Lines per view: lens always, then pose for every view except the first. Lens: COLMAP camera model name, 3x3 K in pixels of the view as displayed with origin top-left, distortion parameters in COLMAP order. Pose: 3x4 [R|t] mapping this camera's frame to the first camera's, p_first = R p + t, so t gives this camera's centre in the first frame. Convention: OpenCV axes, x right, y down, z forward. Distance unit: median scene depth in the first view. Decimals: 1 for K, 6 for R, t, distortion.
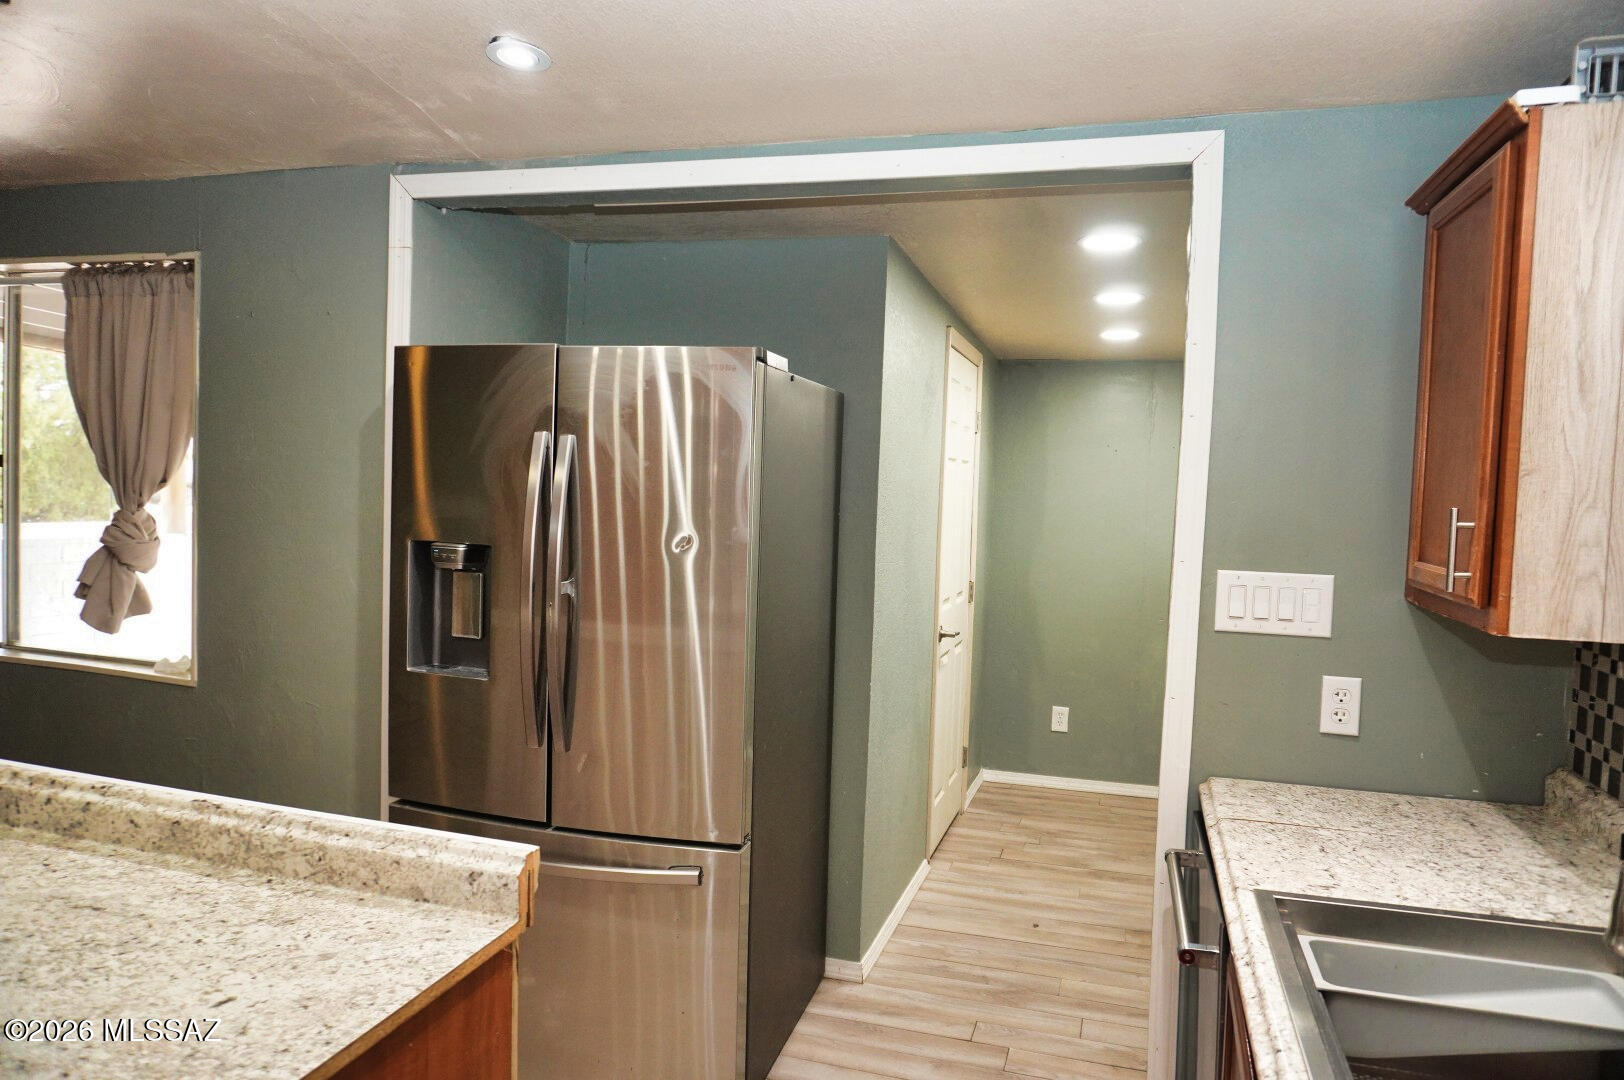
lens RADIAL K [[1079.3, 0, 812.0], [0, 1079.3, 540.0], [0, 0, 1]] dist [-0.053561, 0.043633]
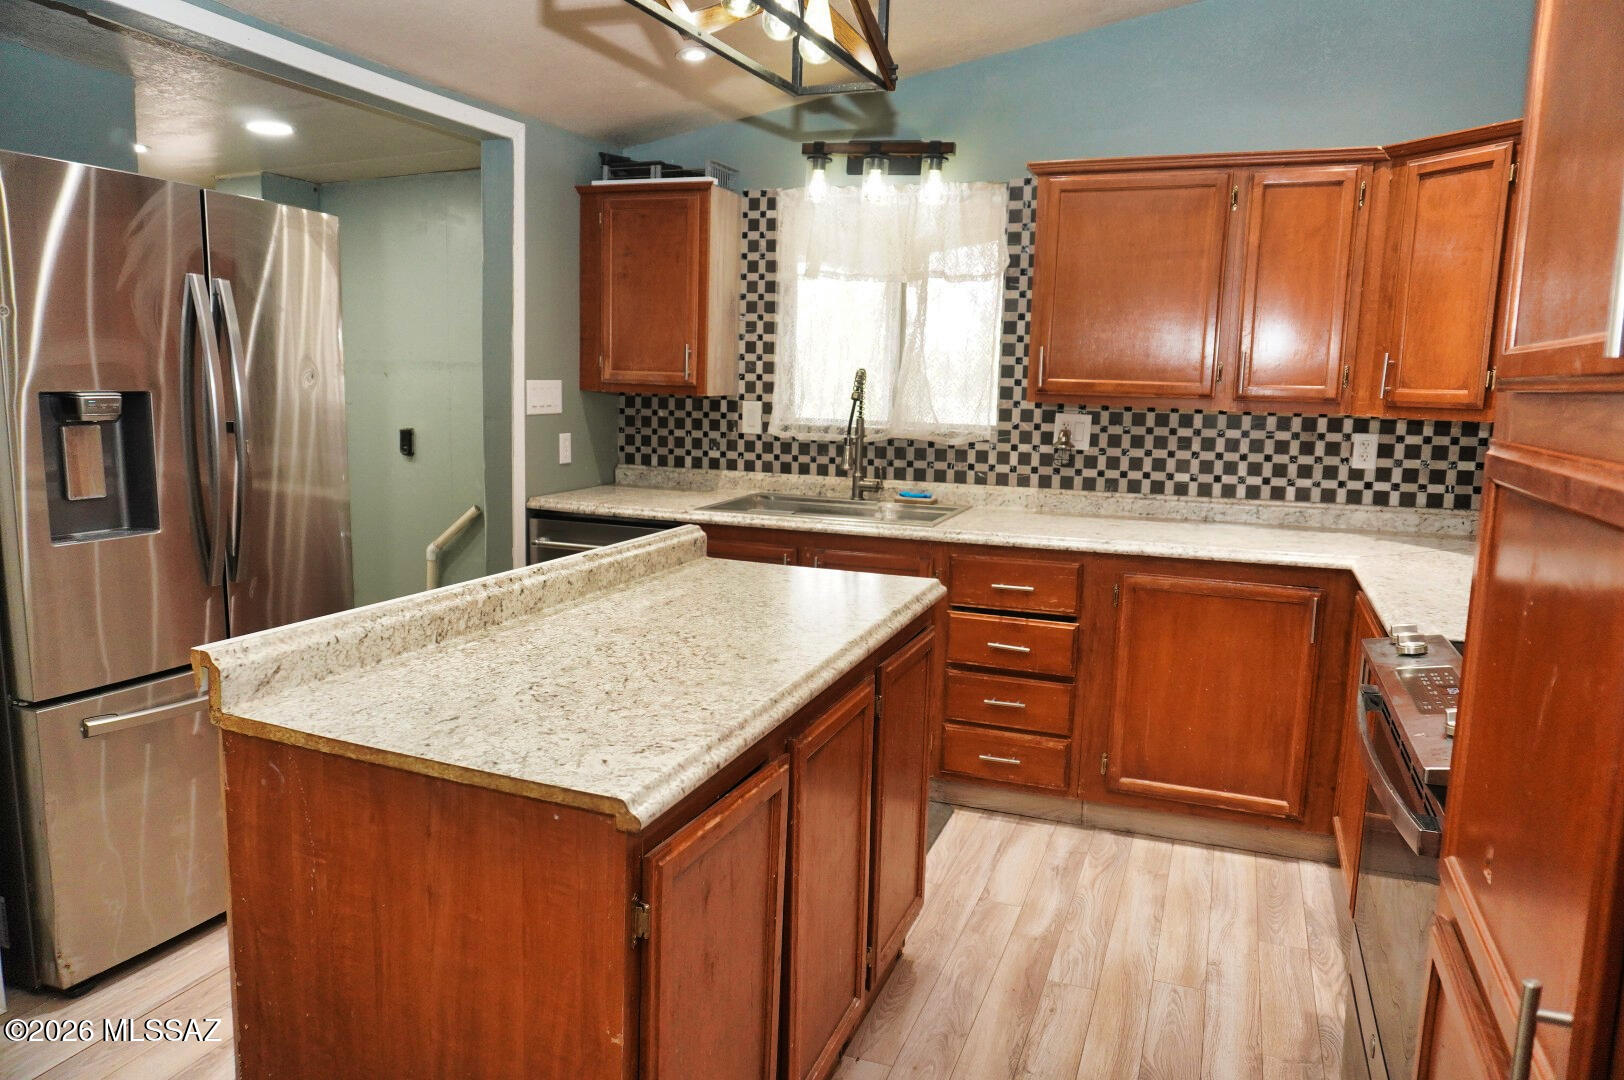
lens RADIAL K [[1091.9, 0, 812.0], [0, 1091.9, 540.0], [0, 0, 1]] dist [-0.042747, 0.049039]
pose [[0.061145, -0.184595, 0.980911, -1.438901], [0.038821, 0.982446, 0.182464, -0.023232], [-0.997374, 0.026923, 0.067238, 0.428618]]
